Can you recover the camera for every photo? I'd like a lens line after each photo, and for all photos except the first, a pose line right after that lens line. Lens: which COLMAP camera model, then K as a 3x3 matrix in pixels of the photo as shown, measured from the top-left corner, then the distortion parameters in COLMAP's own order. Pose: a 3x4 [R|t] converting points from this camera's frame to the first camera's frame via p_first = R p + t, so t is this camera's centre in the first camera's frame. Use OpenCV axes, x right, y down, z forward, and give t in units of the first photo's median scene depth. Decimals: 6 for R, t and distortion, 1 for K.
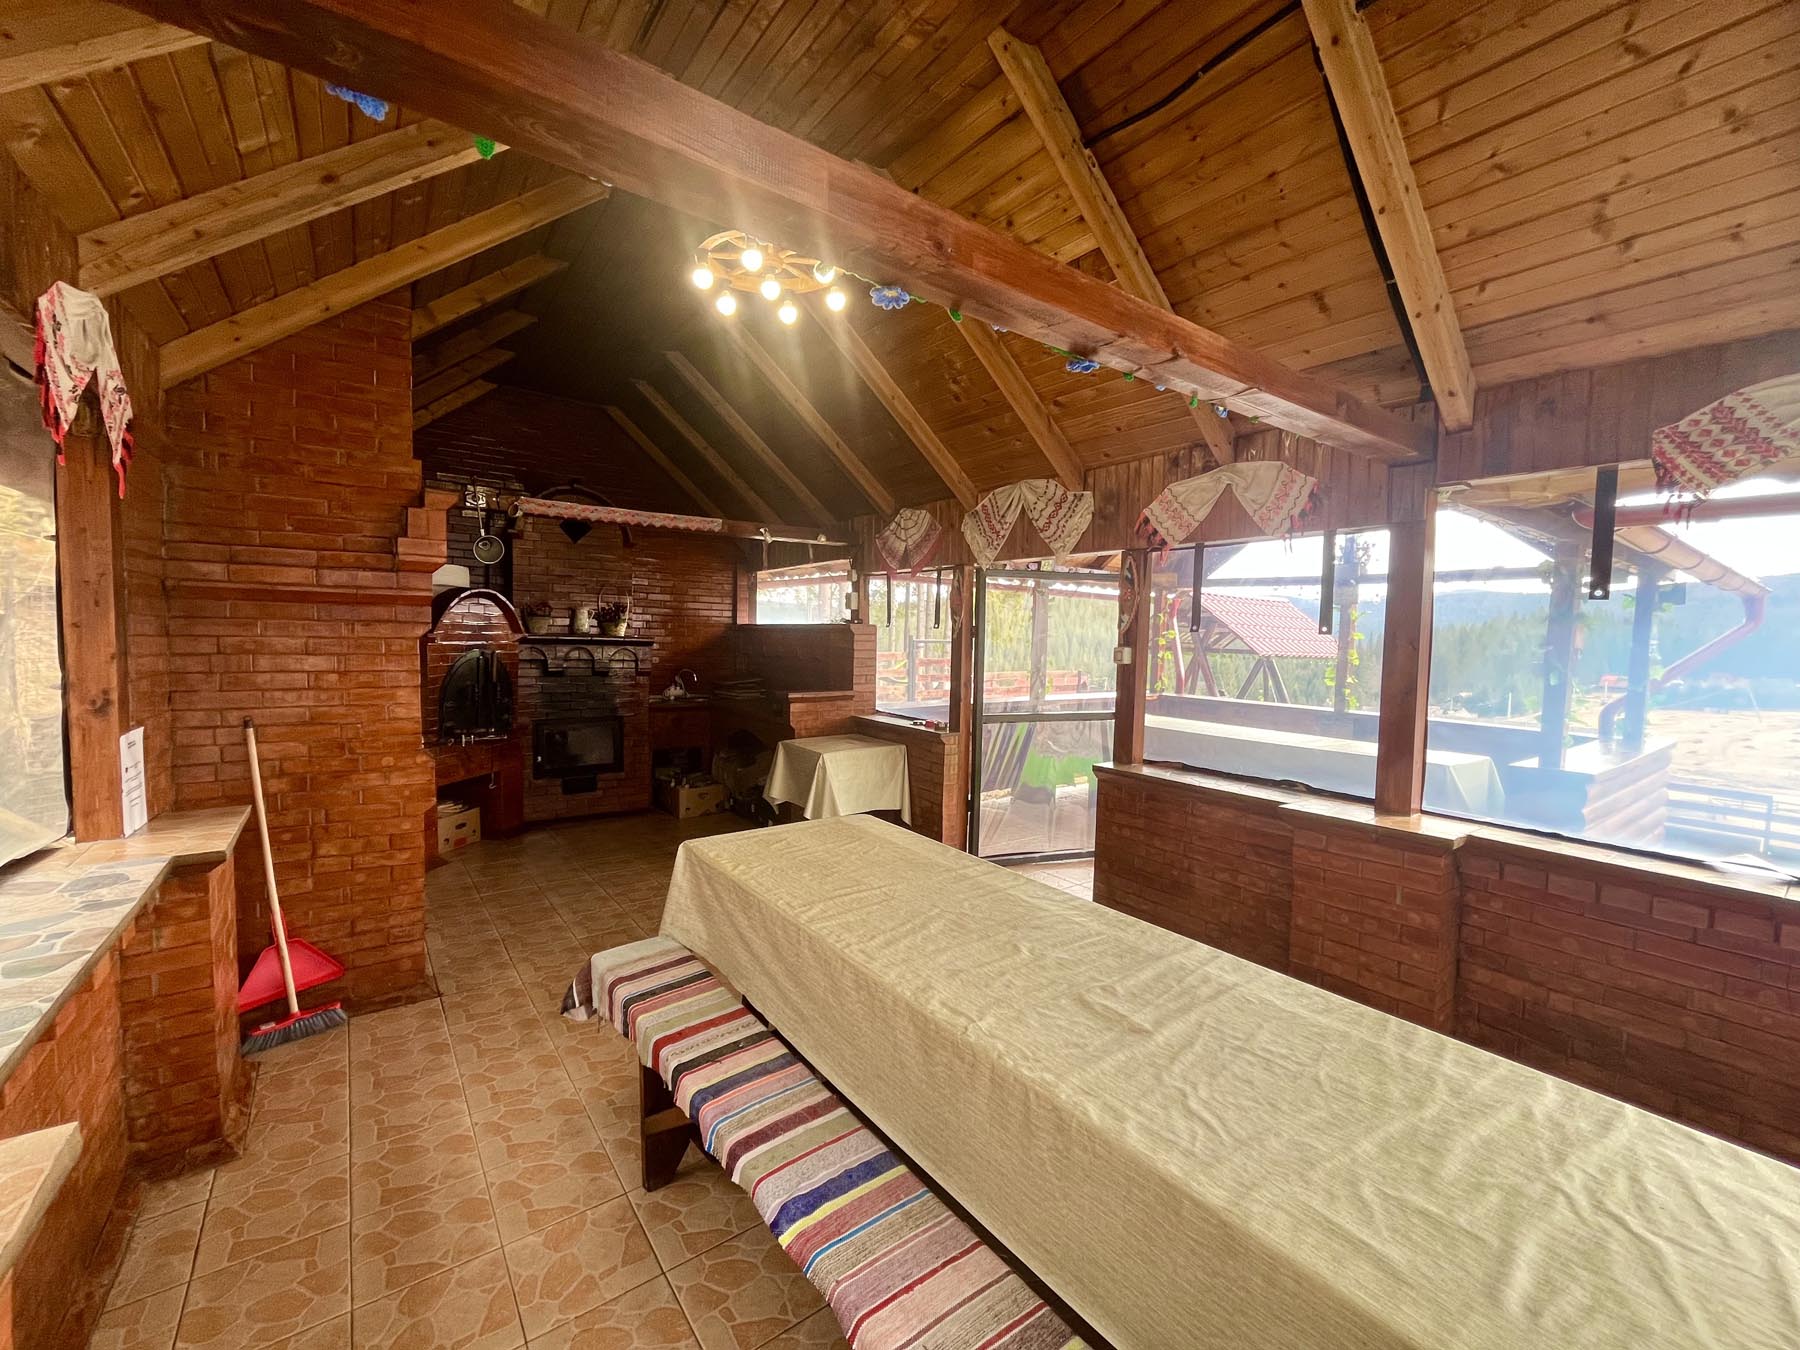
lens RADIAL K [[727.2, 0, 901.5], [0, 727.2, 670.7], [0, 0, 1]] dist [-0.002913, 0.000703]
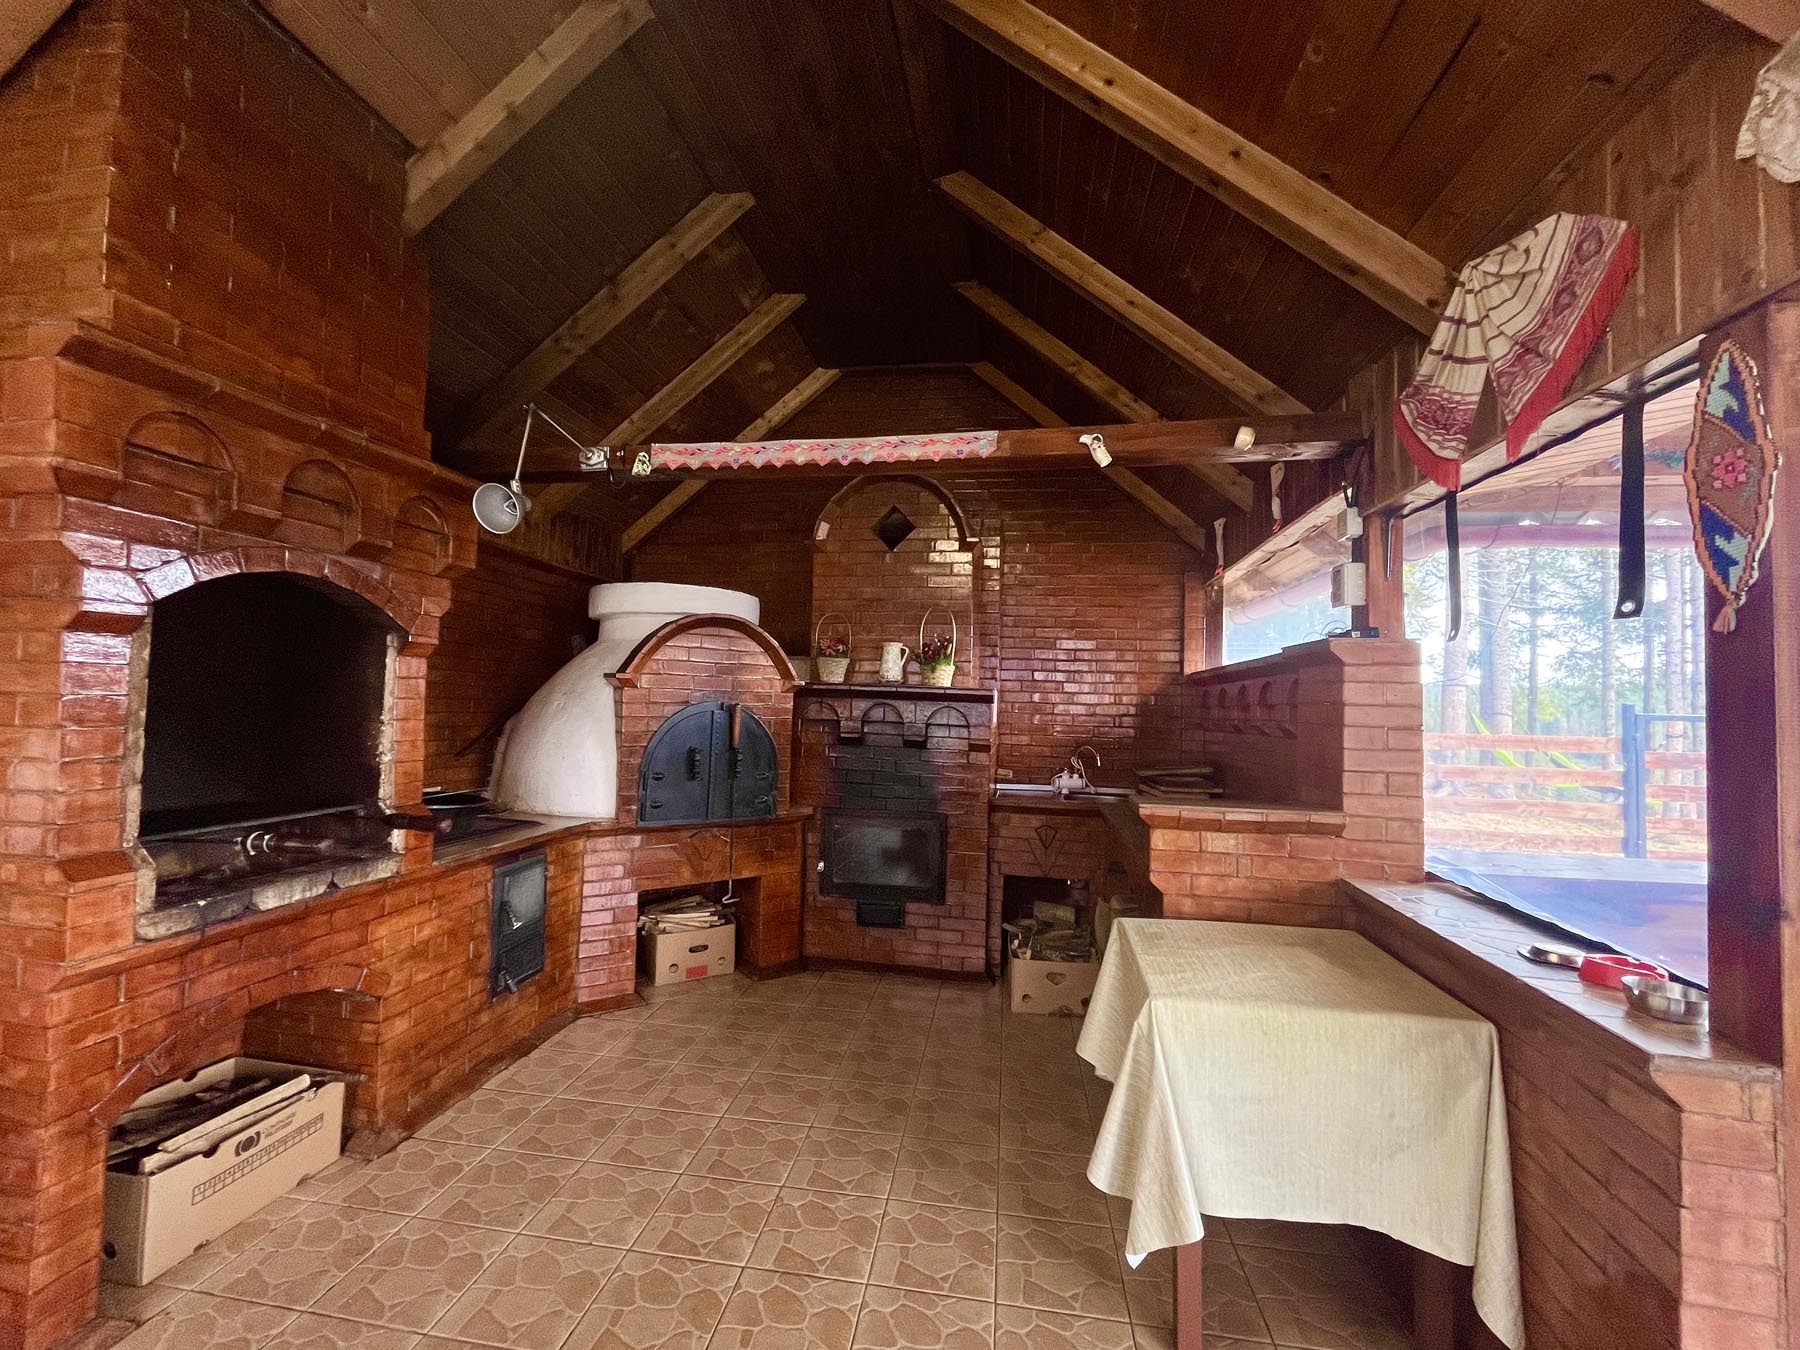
lens RADIAL K [[727.2, 0, 905.0], [0, 727.2, 673.6], [0, 0, 1]] dist [-0.002913, 0.000703]
pose [[0.692437, -0.033740, -0.720689, 0.050860], [-0.048291, 0.994498, -0.092956, 0.001902], [0.719860, 0.099169, 0.686998, 0.570445]]
